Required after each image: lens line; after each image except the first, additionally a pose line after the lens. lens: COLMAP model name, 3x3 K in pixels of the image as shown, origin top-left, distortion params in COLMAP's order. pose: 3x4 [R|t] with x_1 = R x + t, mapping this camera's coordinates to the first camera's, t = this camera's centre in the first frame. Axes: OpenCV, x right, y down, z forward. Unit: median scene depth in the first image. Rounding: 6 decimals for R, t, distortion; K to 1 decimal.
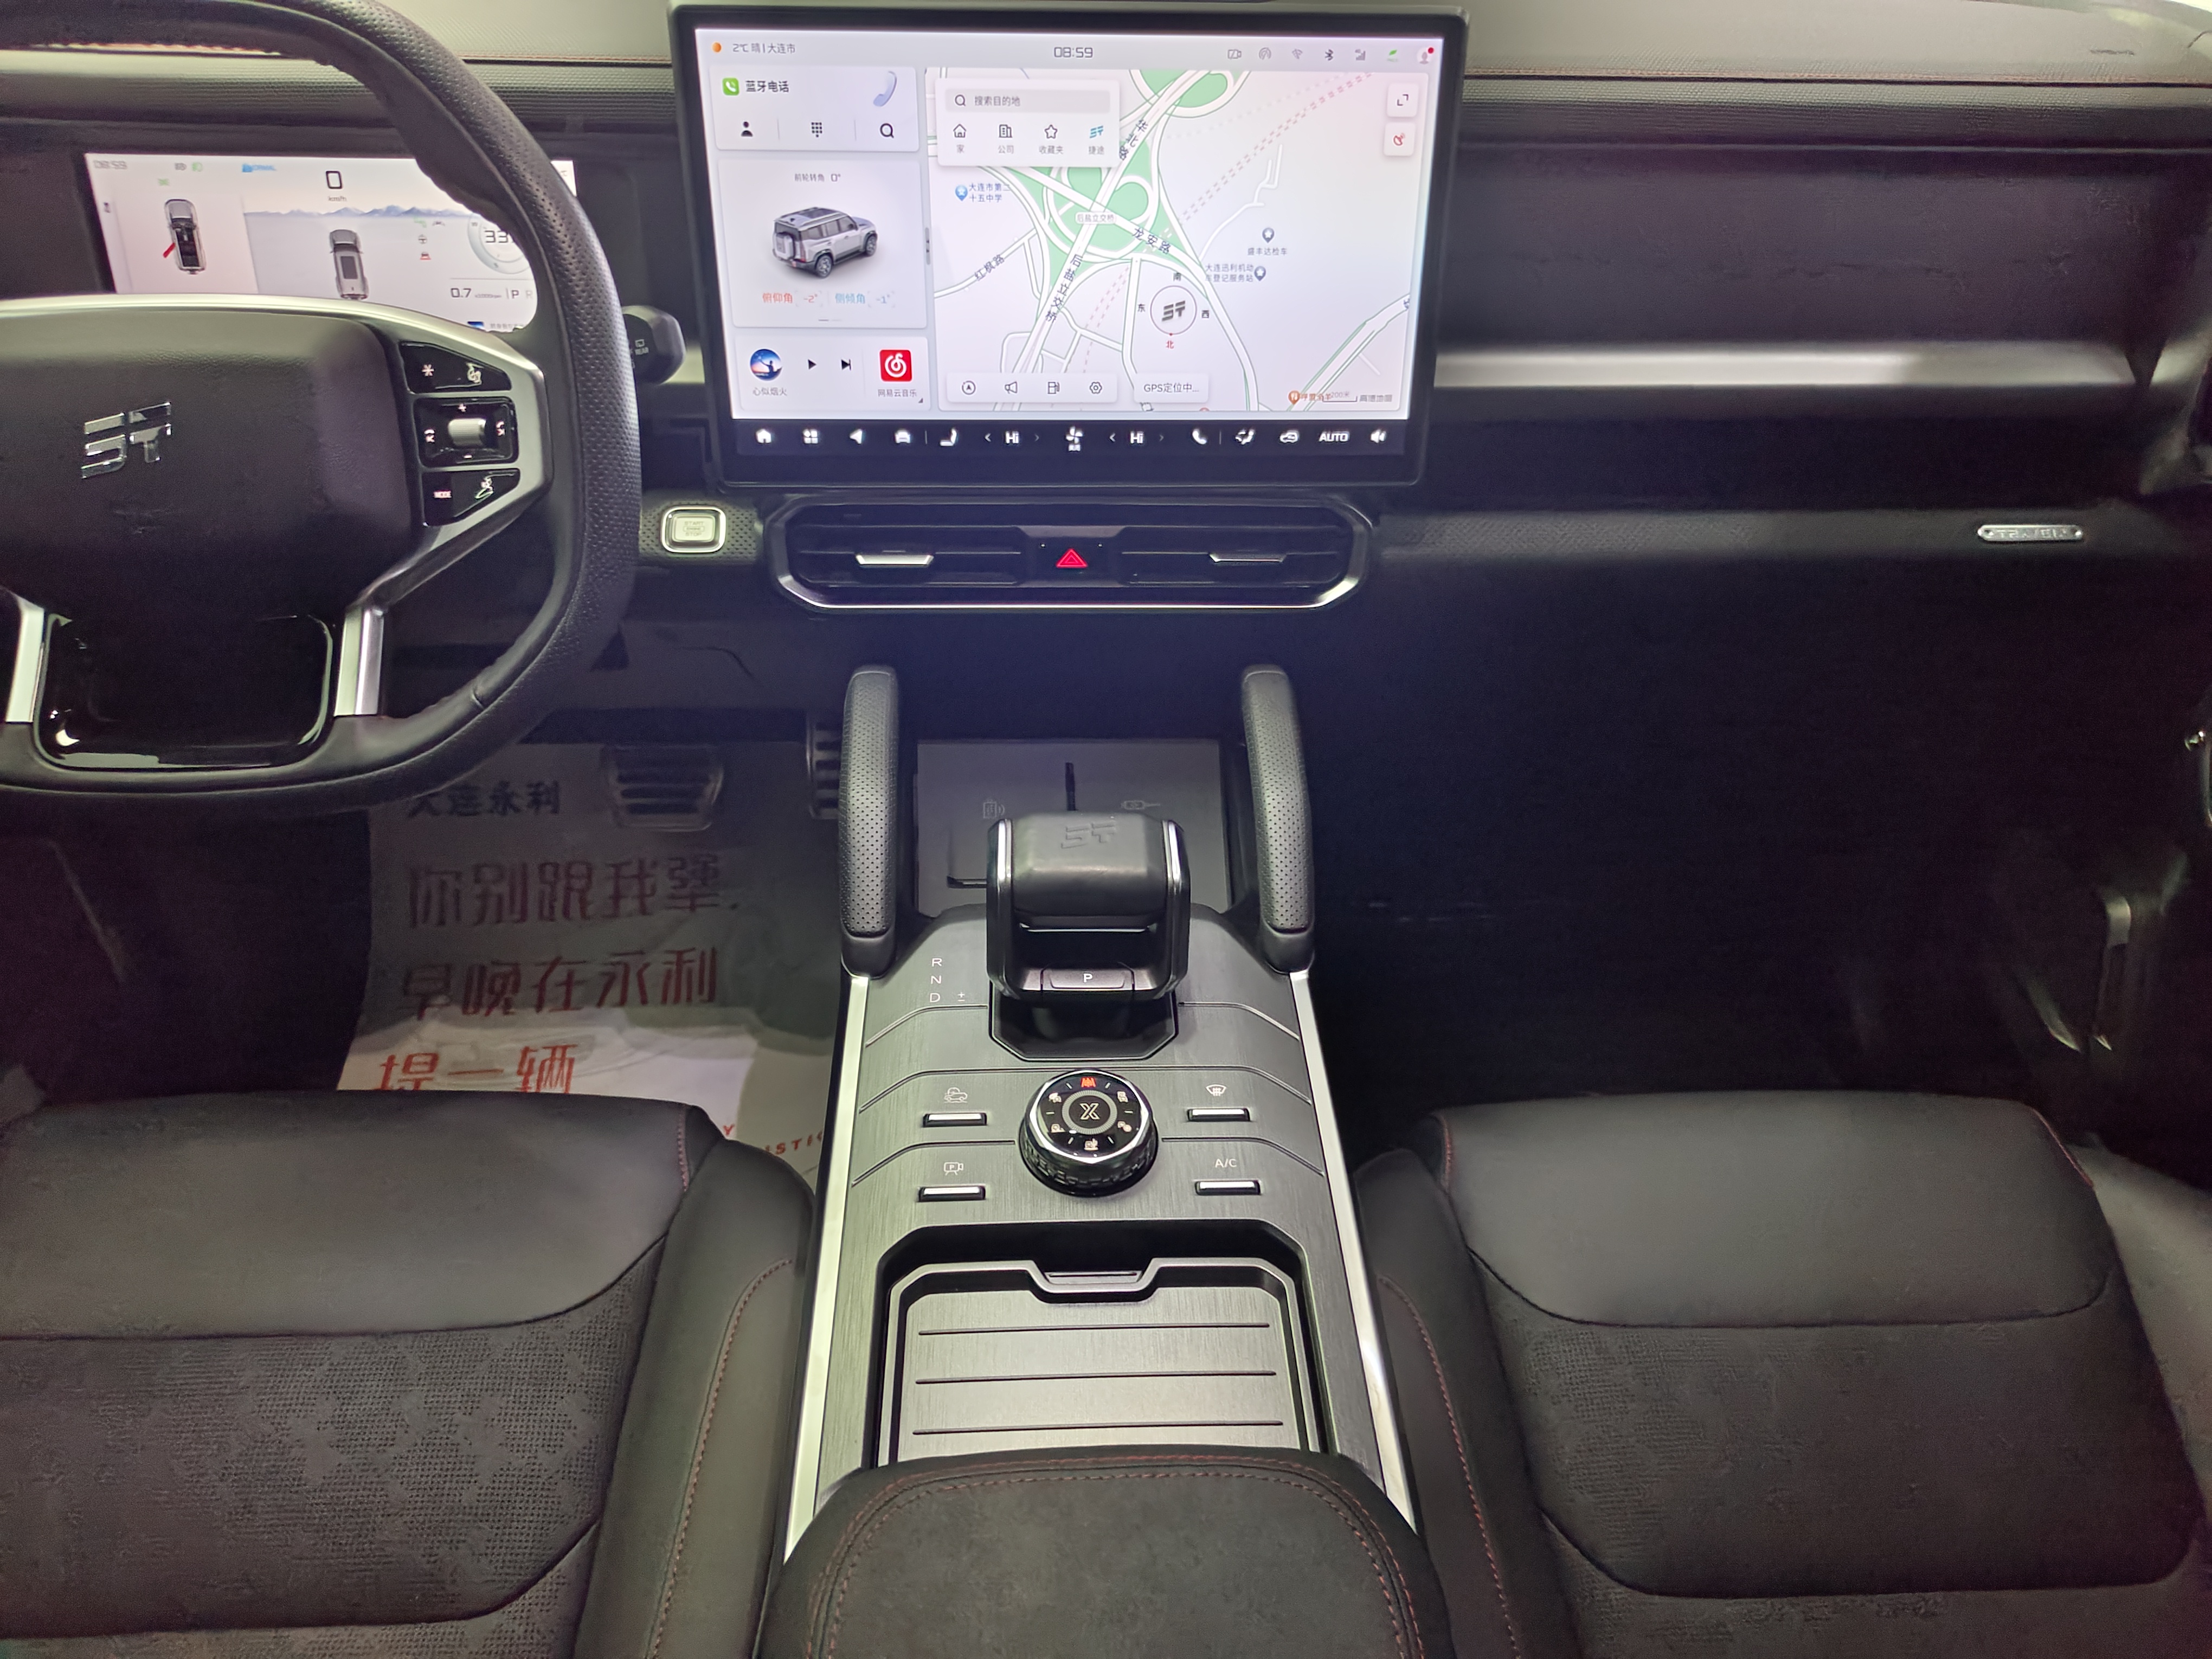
lens RADIAL K [[1564.3, 0, 1111.2], [0, 1564.3, 798.6], [0, 0, 1]] dist [0.049718, -0.067273]
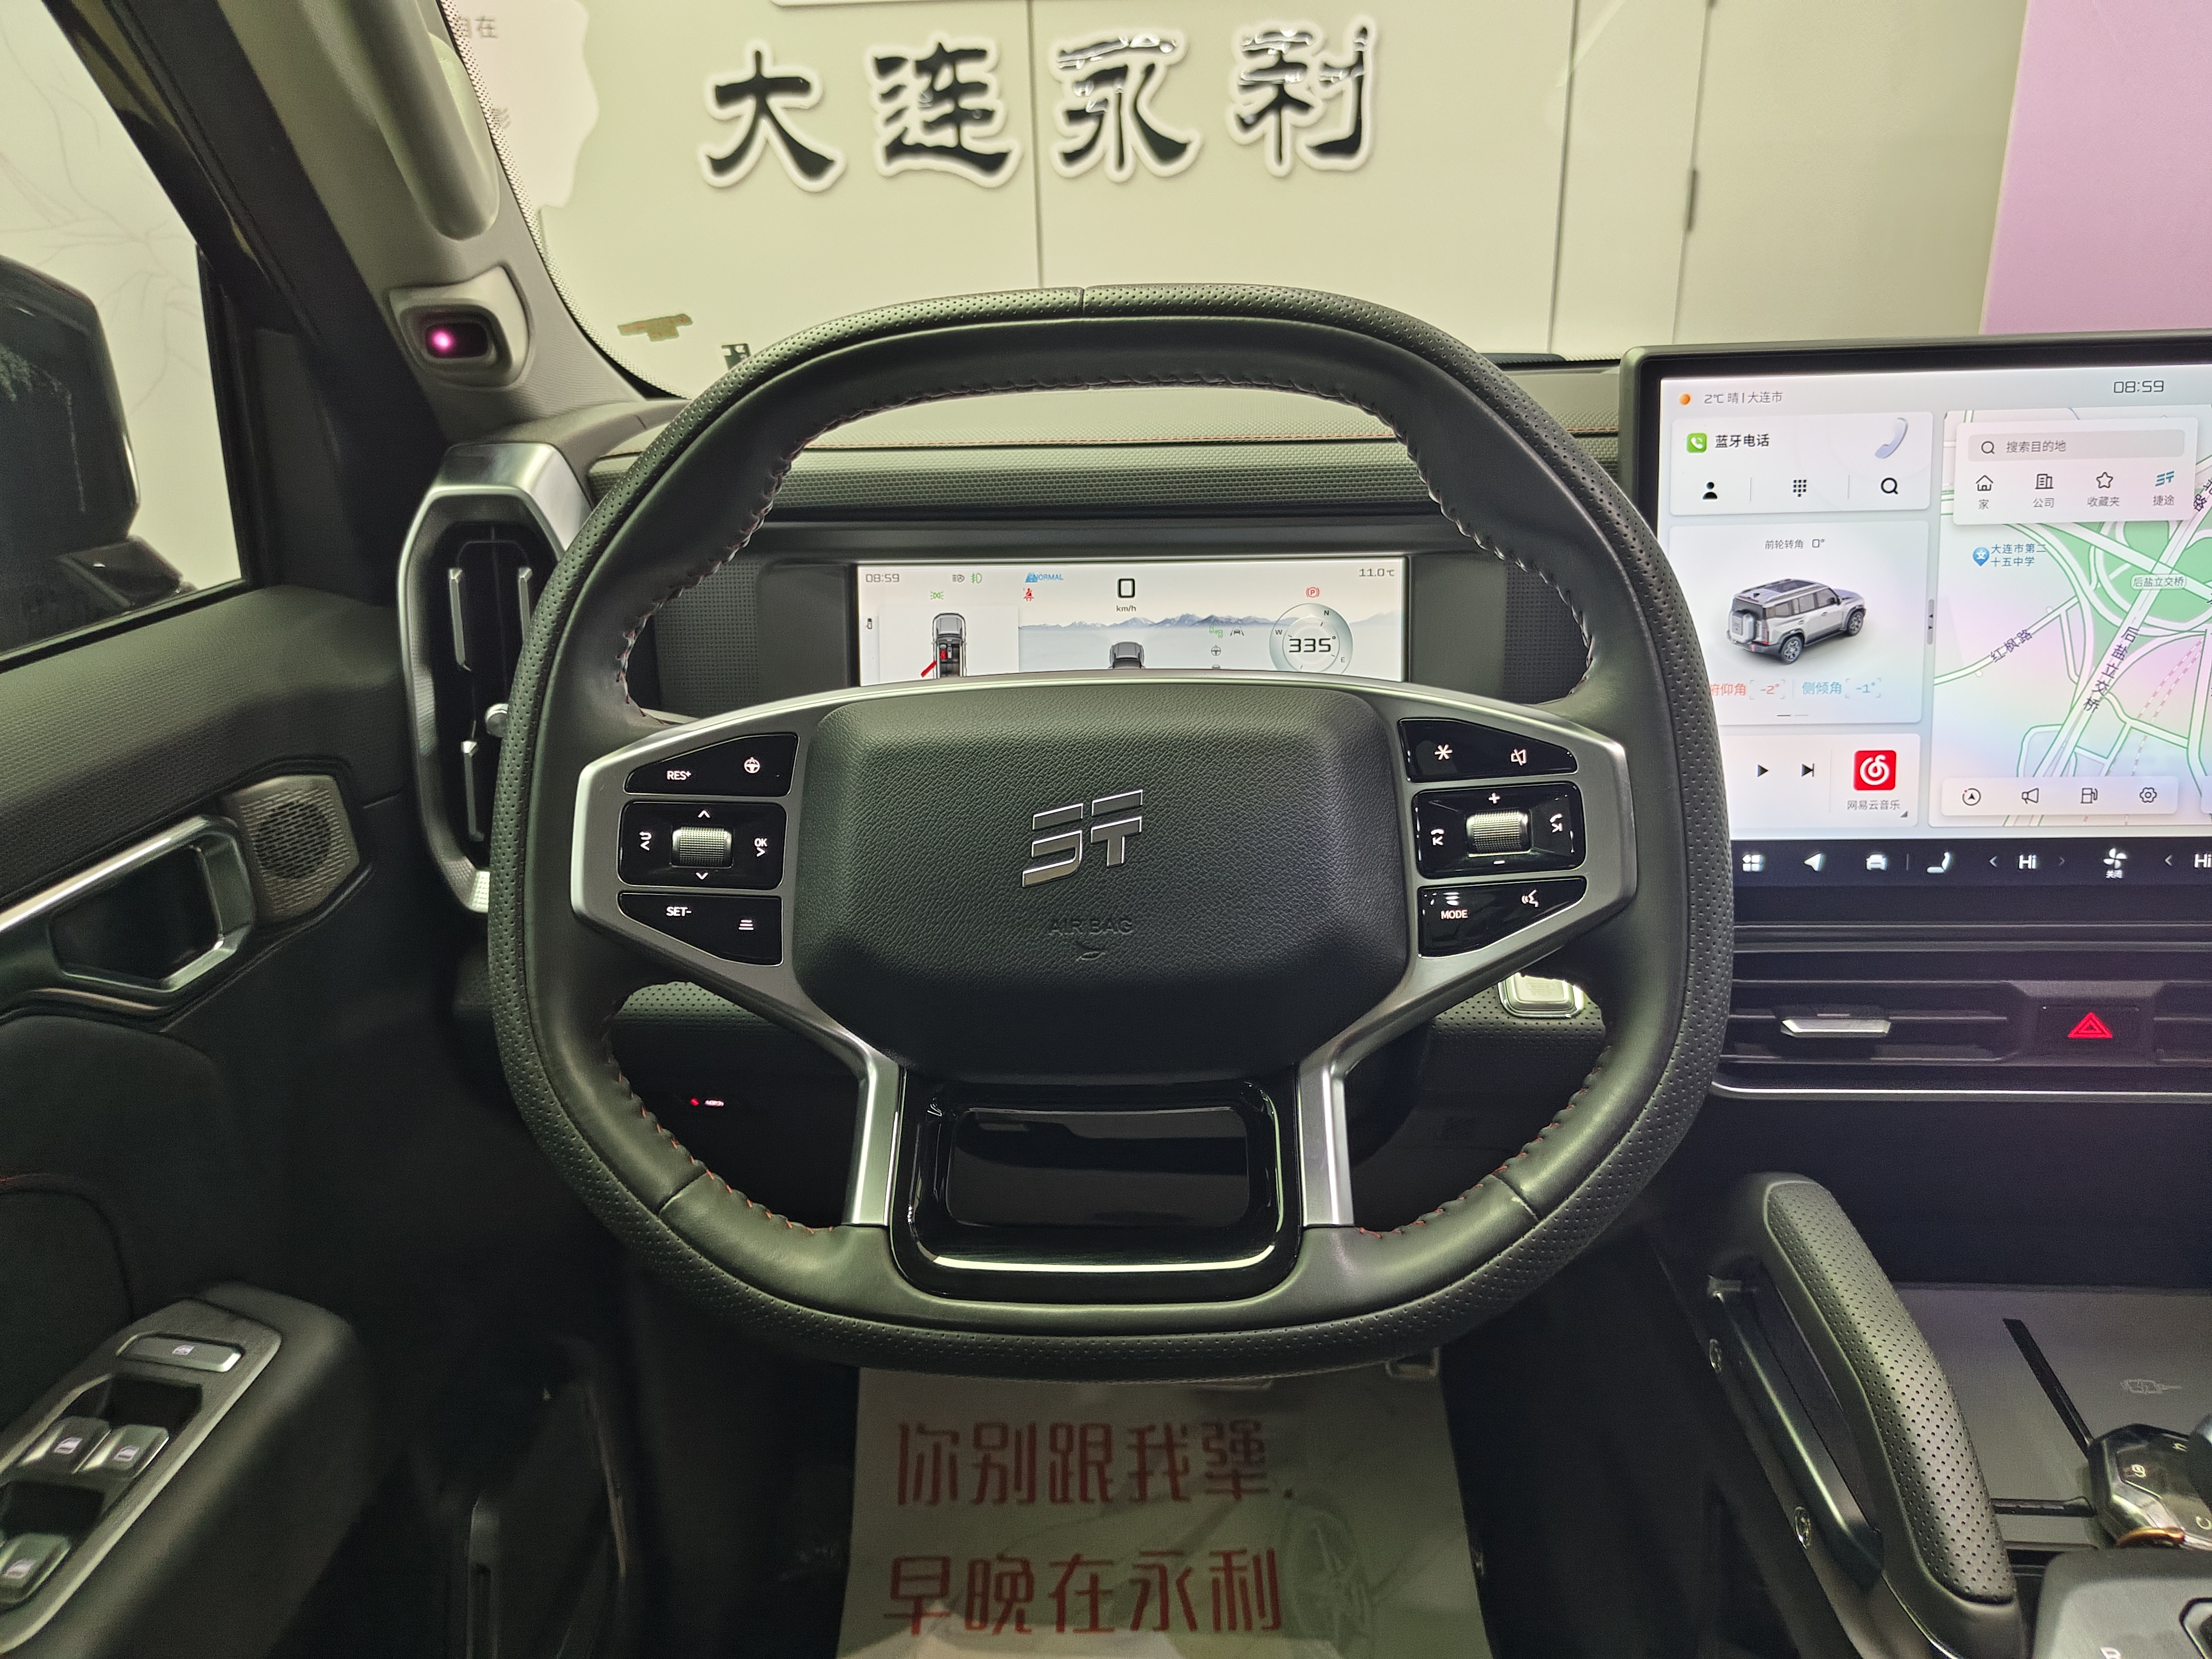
lens RADIAL K [[1568.7, 0, 1088.5], [0, 1568.7, 779.7], [0, 0, 1]] dist [0.000440, -0.004090]
pose [[0.991275, -0.015453, -0.130900, -0.432878], [-0.029582, 0.941688, -0.335185, -0.003438], [0.128447, 0.336133, 0.933014, 0.245827]]
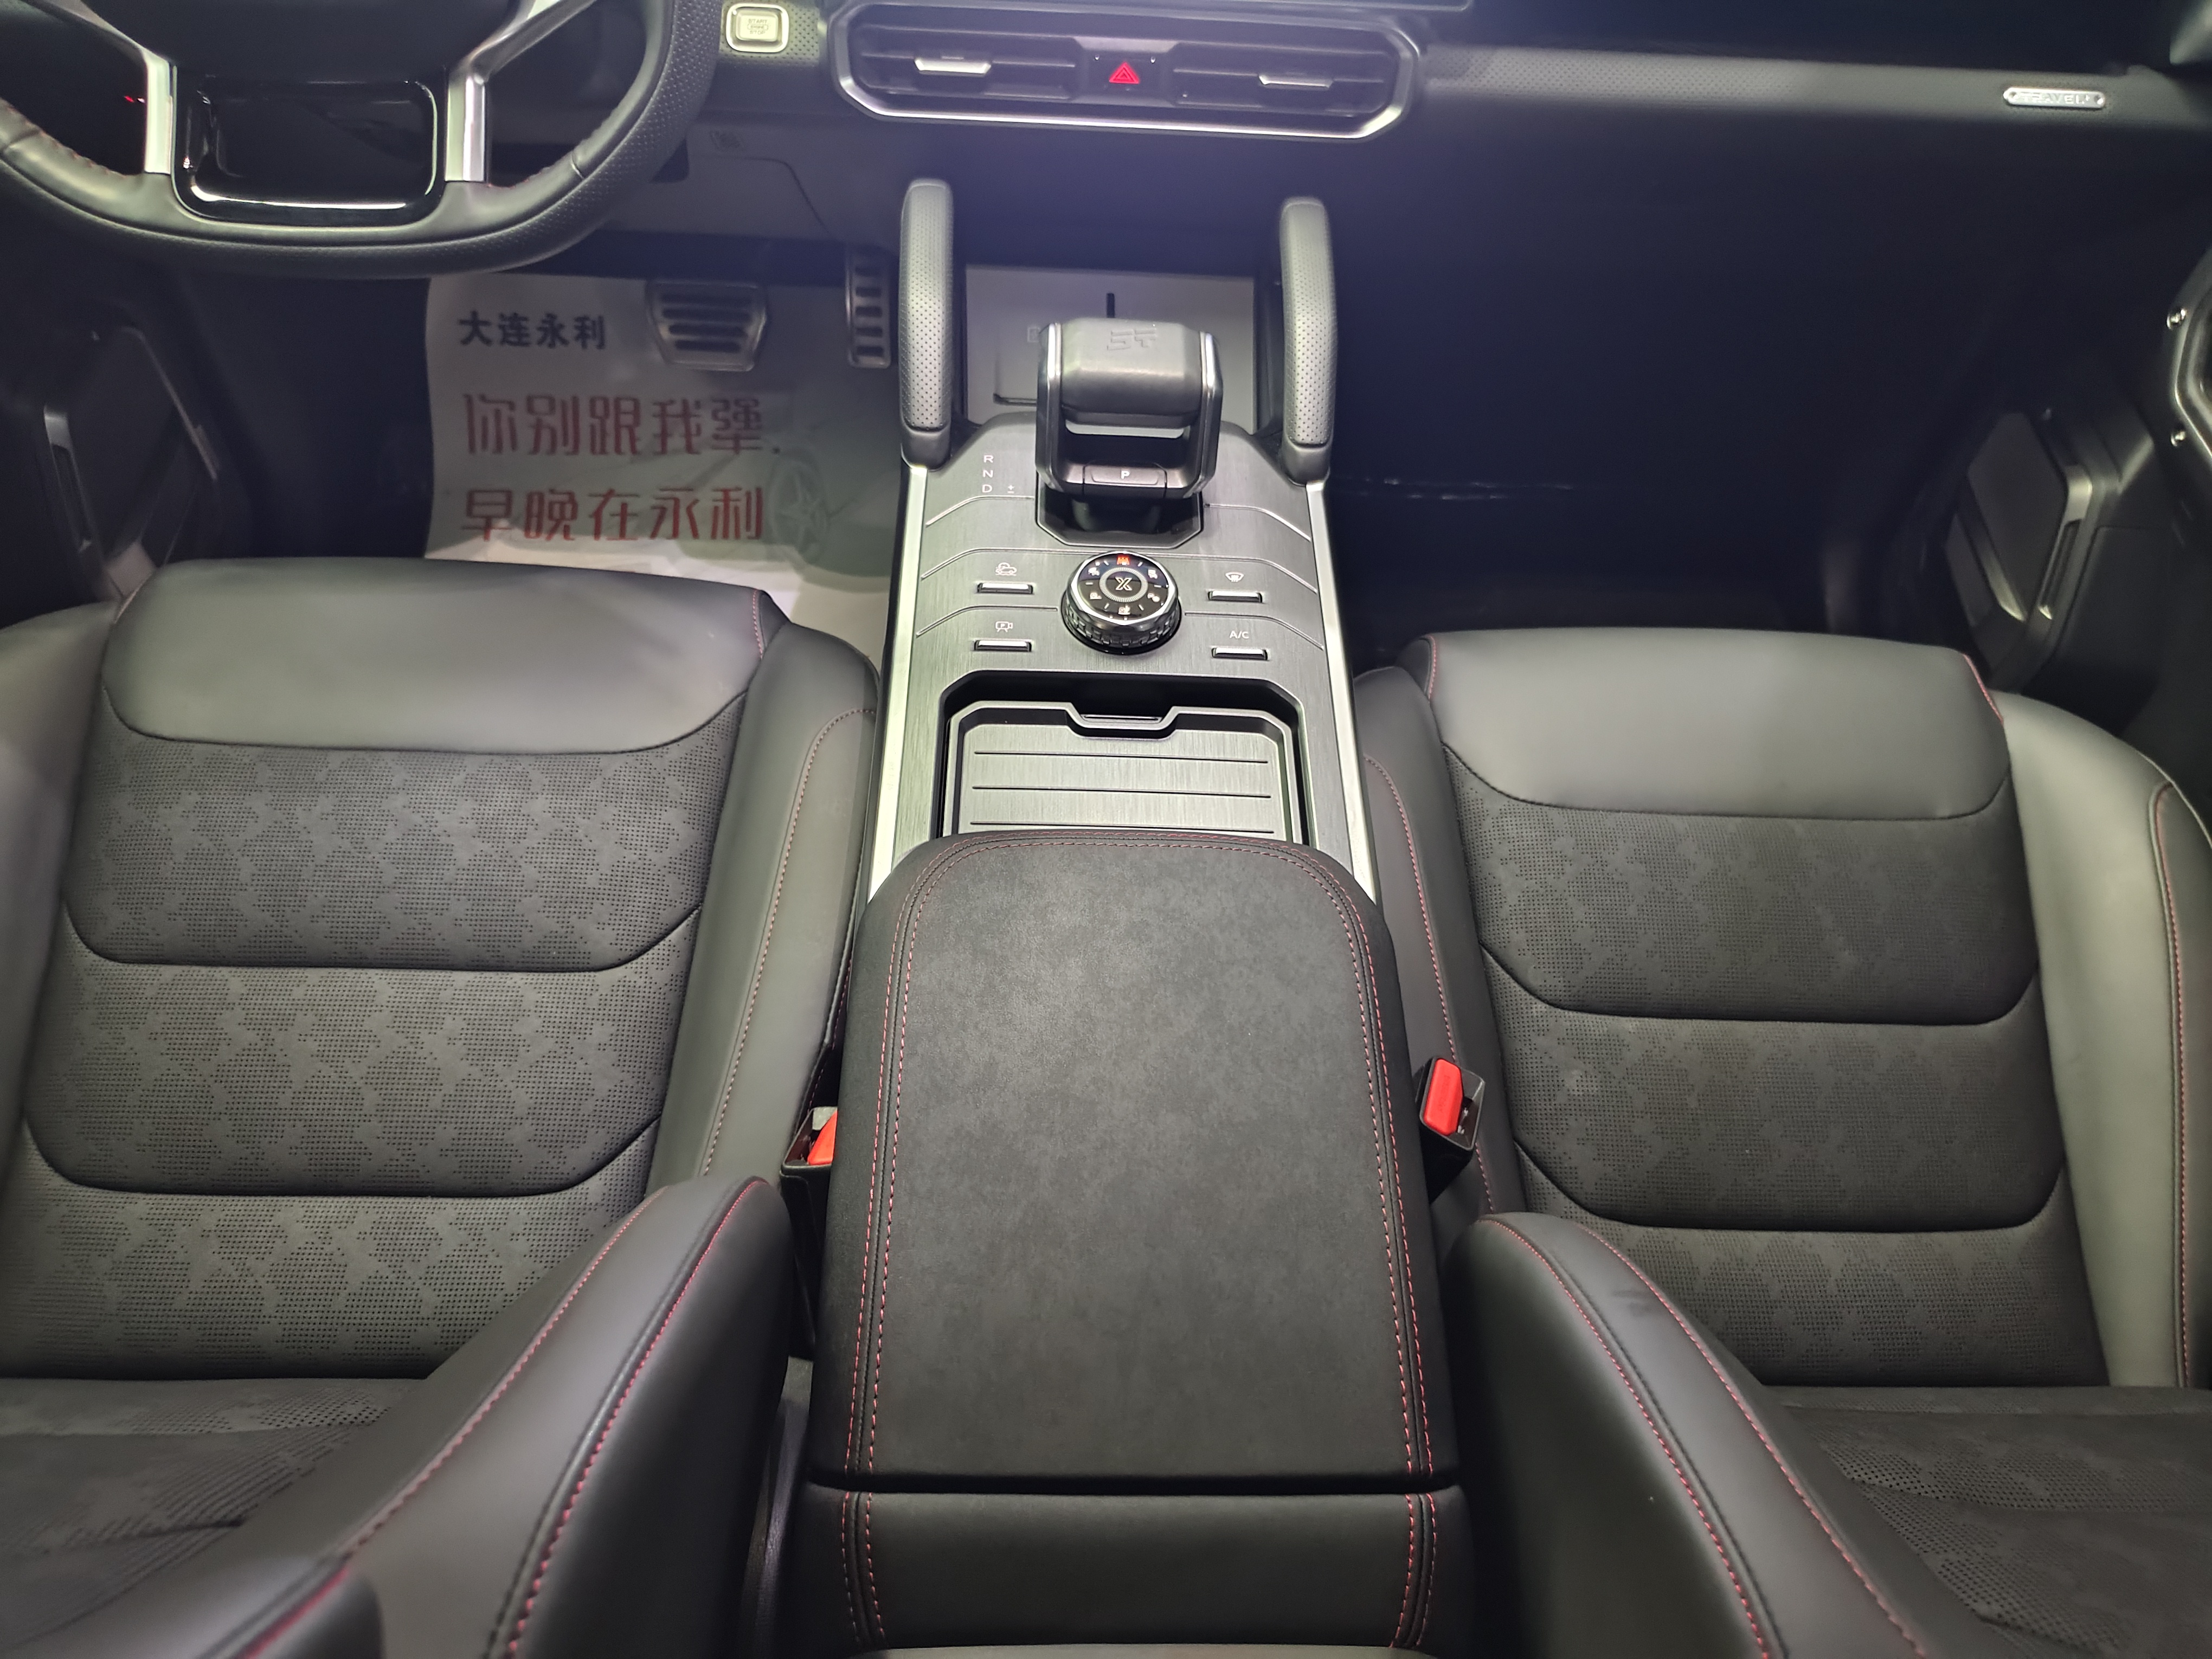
lens RADIAL K [[1564.3, 0, 1111.2], [0, 1564.3, 798.6], [0, 0, 1]] dist [0.049718, -0.067273]
pose [[0.998909, 0.046666, 0.001839, -0.015602], [-0.045814, 0.971508, 0.232539, 0.076417], [0.009065, -0.232369, 0.972585, -0.131058]]
